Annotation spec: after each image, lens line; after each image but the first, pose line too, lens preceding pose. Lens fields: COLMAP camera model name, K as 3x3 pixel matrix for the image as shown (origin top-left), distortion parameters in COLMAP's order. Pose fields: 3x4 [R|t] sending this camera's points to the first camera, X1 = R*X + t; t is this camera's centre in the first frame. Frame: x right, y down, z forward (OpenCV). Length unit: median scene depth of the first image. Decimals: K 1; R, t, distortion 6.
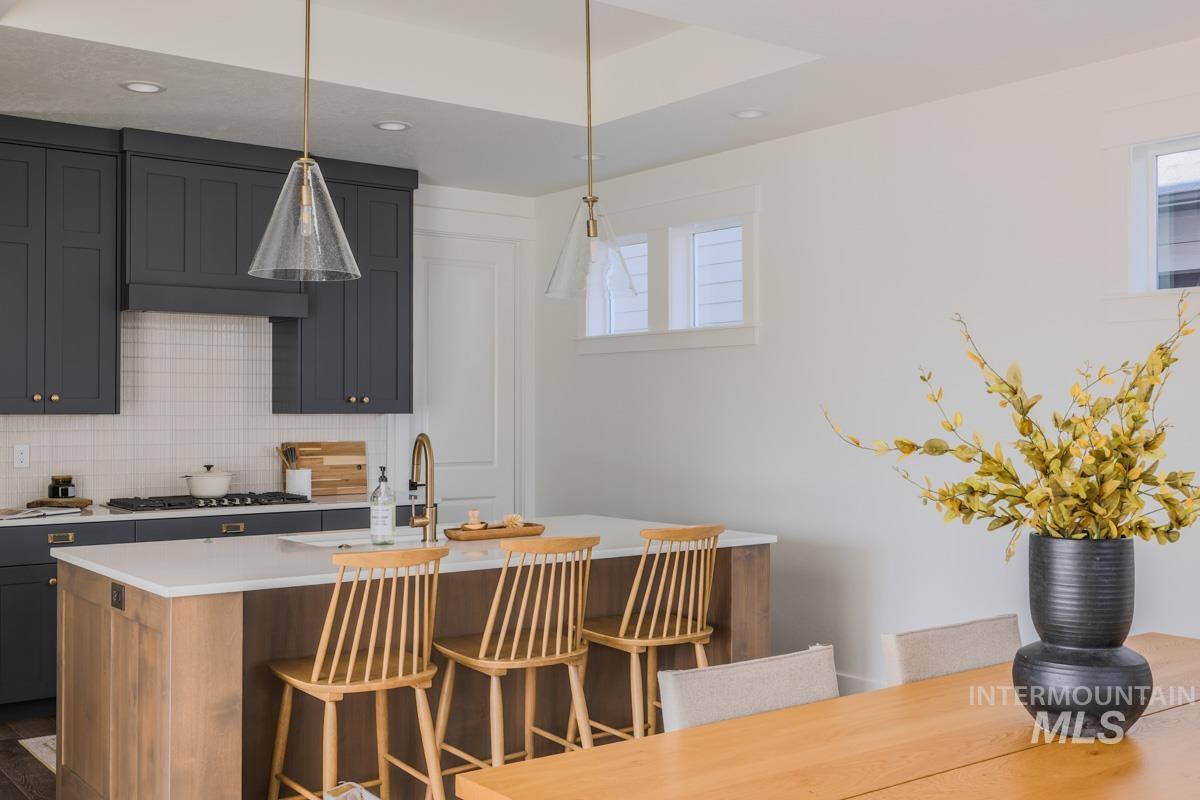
lens RADIAL K [[1226.7, 0, 595.3], [0, 1226.7, 404.5], [0, 0, 1]] dist [0.001224, 0.000000]
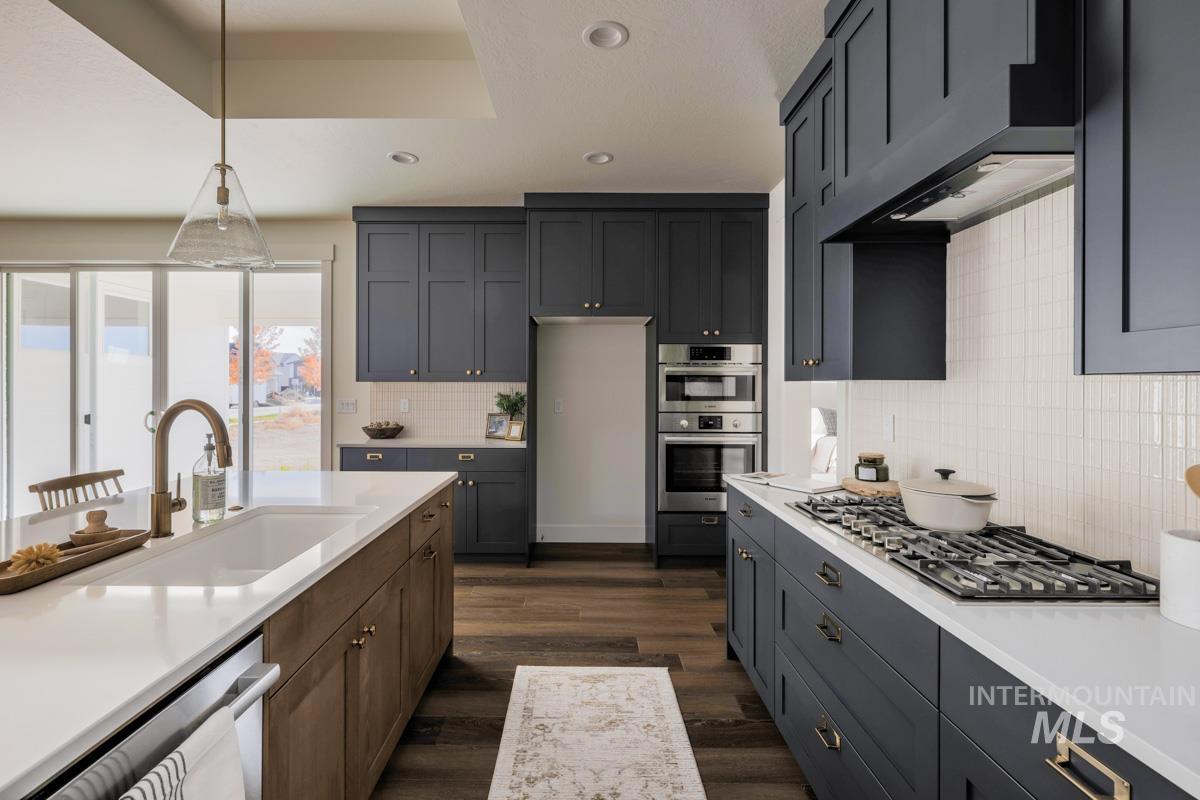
lens RADIAL K [[551.3, 0, 595.2], [0, 551.3, 390.3], [0, 0, 1]] dist [-0.002085, 0.000552]
pose [[-0.605154, 0.005051, -0.796092, -0.019850], [0.000101, 0.999980, 0.006268, 0.011700], [0.796108, 0.003713, -0.605143, 1.037403]]
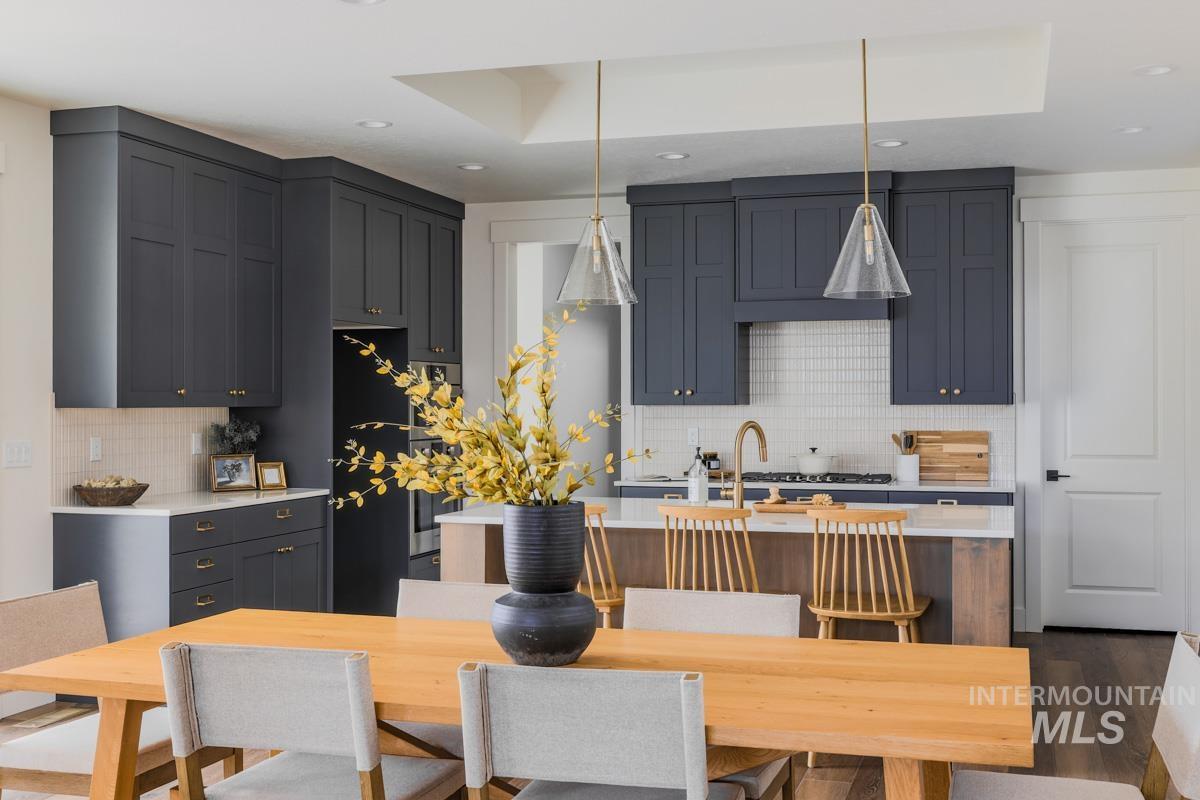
lens RADIAL K [[1285.6, 0, 640.0], [0, 1285.6, 398.3], [0, 0, 1]] dist [-0.005711, 0.000000]
pose [[0.596985, -0.003878, -0.802243, 0.591525], [0.005926, 0.999982, -0.000424, 0.000903], [0.802231, -0.004501, 0.596997, 0.122544]]
